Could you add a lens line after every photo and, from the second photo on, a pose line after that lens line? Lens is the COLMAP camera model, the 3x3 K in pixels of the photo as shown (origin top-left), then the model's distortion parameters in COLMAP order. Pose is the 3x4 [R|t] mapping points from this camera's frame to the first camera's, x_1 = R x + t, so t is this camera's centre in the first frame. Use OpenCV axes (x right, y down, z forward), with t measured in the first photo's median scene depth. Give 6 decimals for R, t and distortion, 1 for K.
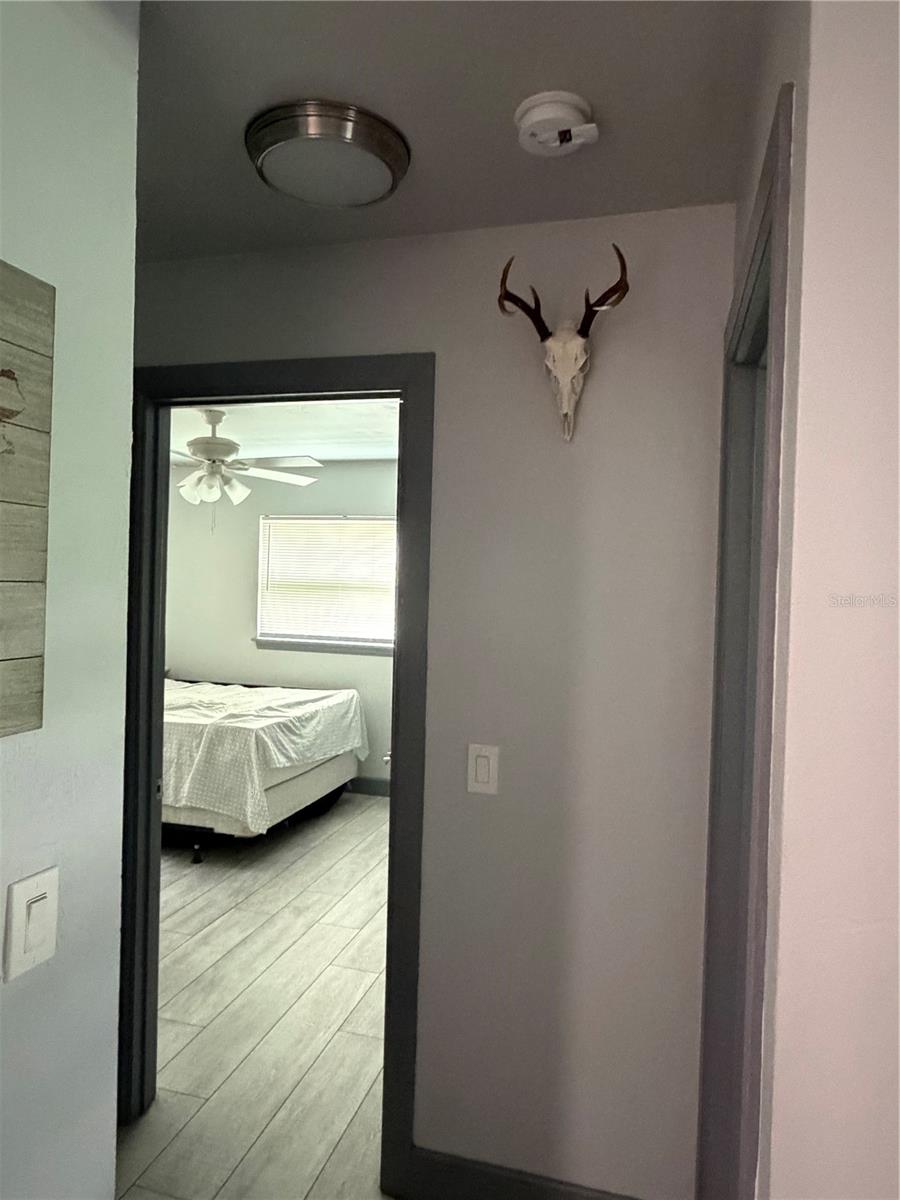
lens RADIAL K [[779.9, 0, 447.5], [0, 779.9, 599.7], [0, 0, 1]] dist [0.005184, -0.003918]
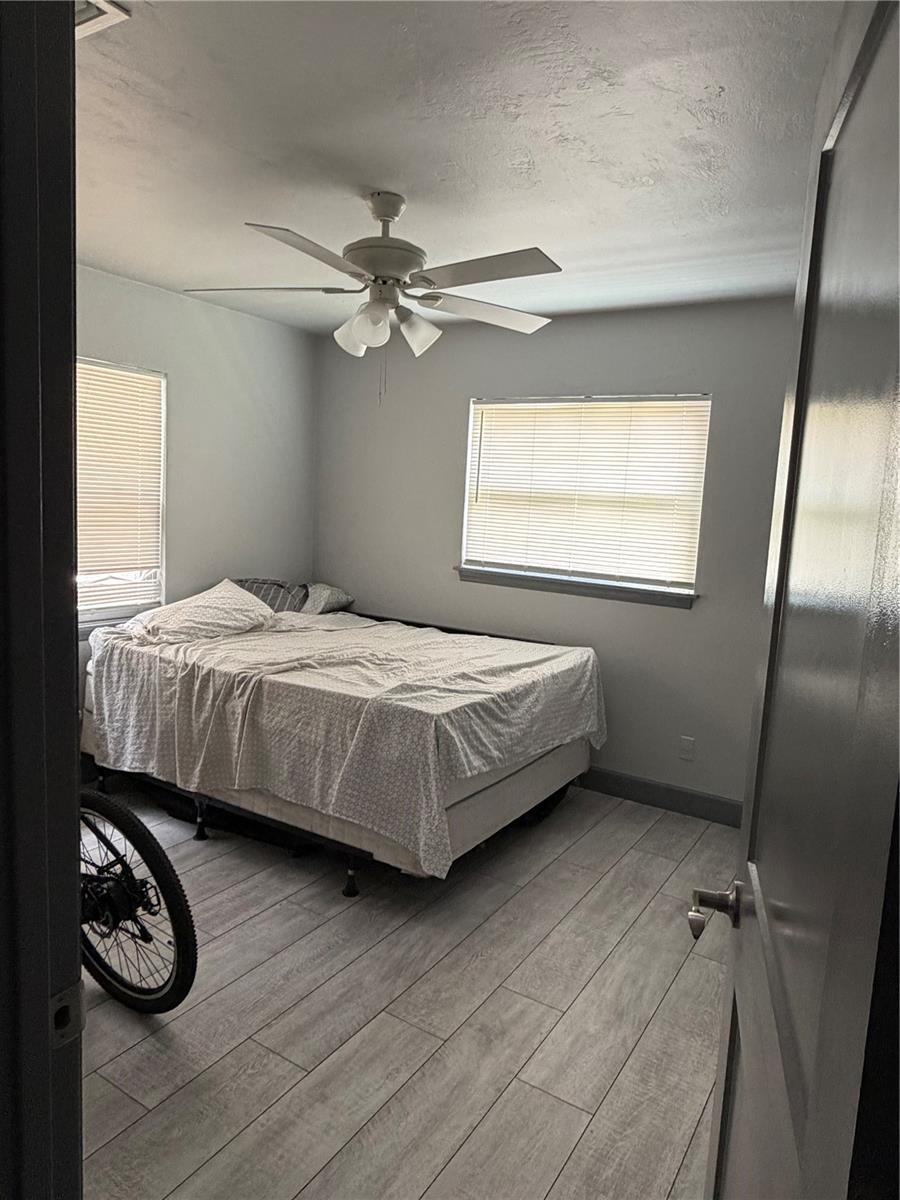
lens RADIAL K [[779.9, 0, 448.2], [0, 779.9, 600.0], [0, 0, 1]] dist [0.005184, -0.003918]
pose [[0.957938, 0.059201, -0.280802, -0.063257], [-0.031609, 0.994303, 0.101793, 0.007791], [0.285228, -0.088635, 0.954352, 0.399743]]
